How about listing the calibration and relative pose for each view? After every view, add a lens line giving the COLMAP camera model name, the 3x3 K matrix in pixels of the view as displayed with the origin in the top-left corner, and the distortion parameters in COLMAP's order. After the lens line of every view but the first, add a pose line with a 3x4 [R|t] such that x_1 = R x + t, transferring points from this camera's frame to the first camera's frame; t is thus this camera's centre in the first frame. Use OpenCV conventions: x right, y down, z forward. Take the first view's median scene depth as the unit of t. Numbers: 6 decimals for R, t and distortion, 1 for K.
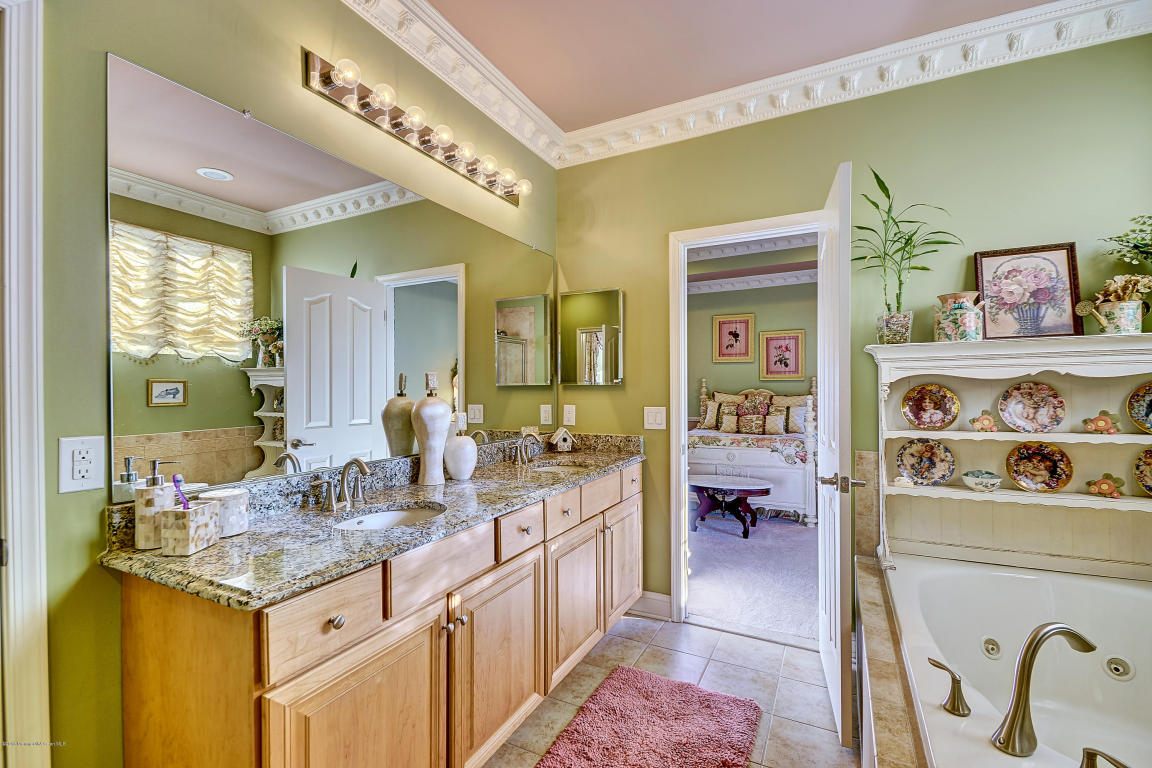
lens RADIAL K [[510.8, 0, 570.3], [0, 510.8, 387.1], [0, 0, 1]] dist [0.018630, -0.011908]
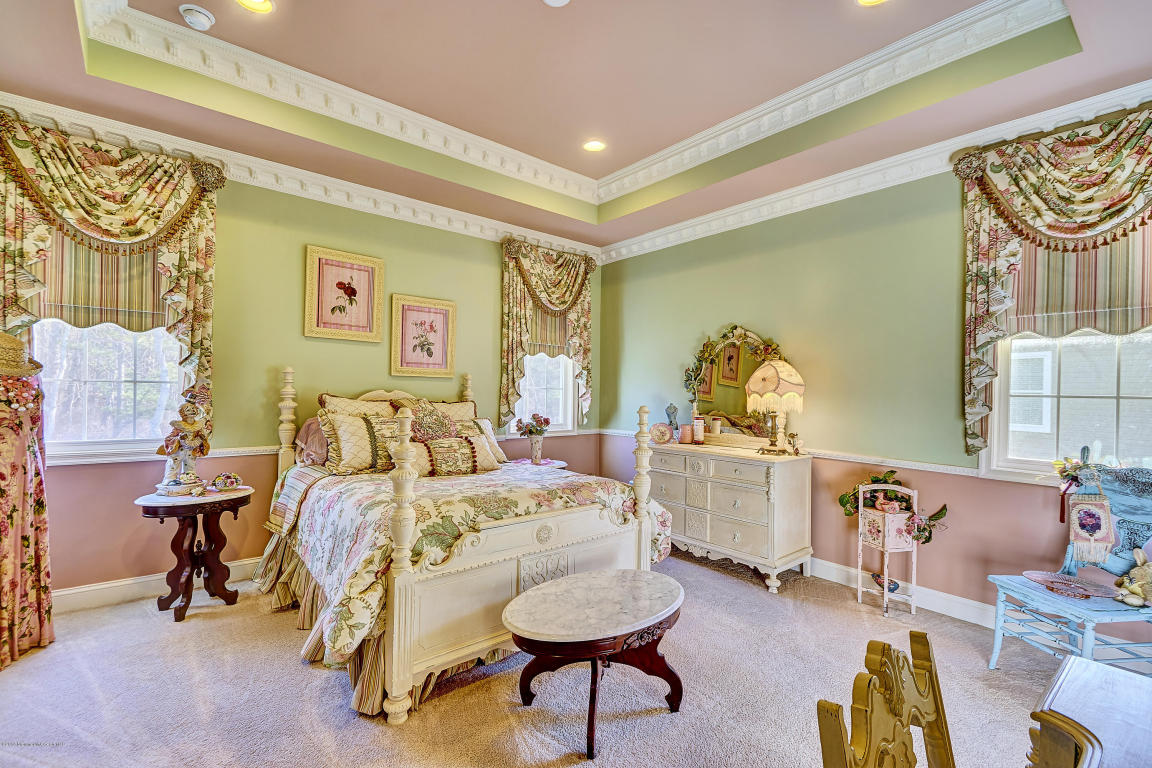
lens RADIAL K [[510.8, 0, 568.0], [0, 510.8, 394.1], [0, 0, 1]] dist [0.018630, -0.011908]
pose [[0.387347, 0.006263, 0.921913, -0.095664], [-0.028196, 0.999590, 0.005056, -0.000415], [-0.921503, -0.027953, 0.387364, 0.591907]]
